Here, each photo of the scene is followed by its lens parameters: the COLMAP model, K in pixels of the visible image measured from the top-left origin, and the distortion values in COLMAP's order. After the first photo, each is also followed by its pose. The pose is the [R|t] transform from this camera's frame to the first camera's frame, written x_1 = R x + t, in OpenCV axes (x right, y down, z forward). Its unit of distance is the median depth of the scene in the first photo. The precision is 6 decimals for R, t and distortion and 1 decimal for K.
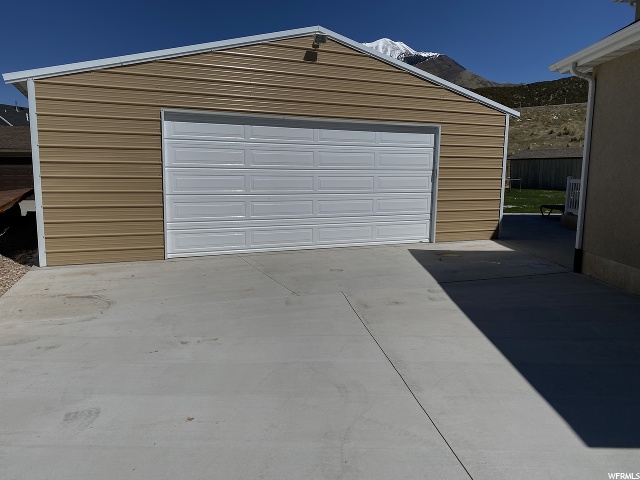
lens RADIAL K [[480.3, 0, 316.6], [0, 480.3, 241.2], [0, 0, 1]] dist [0.007637, -0.019303]
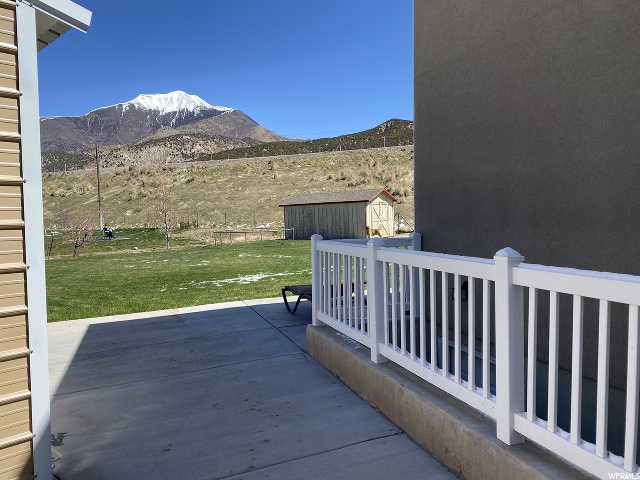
lens RADIAL K [[480.3, 0, 317.7], [0, 480.3, 236.1], [0, 0, 1]] dist [0.007637, -0.019303]
pose [[0.919066, -0.041239, 0.391939, 0.077228], [0.084609, 0.991968, -0.094030, -0.019772], [-0.384913, 0.119582, 0.915173, 0.129178]]
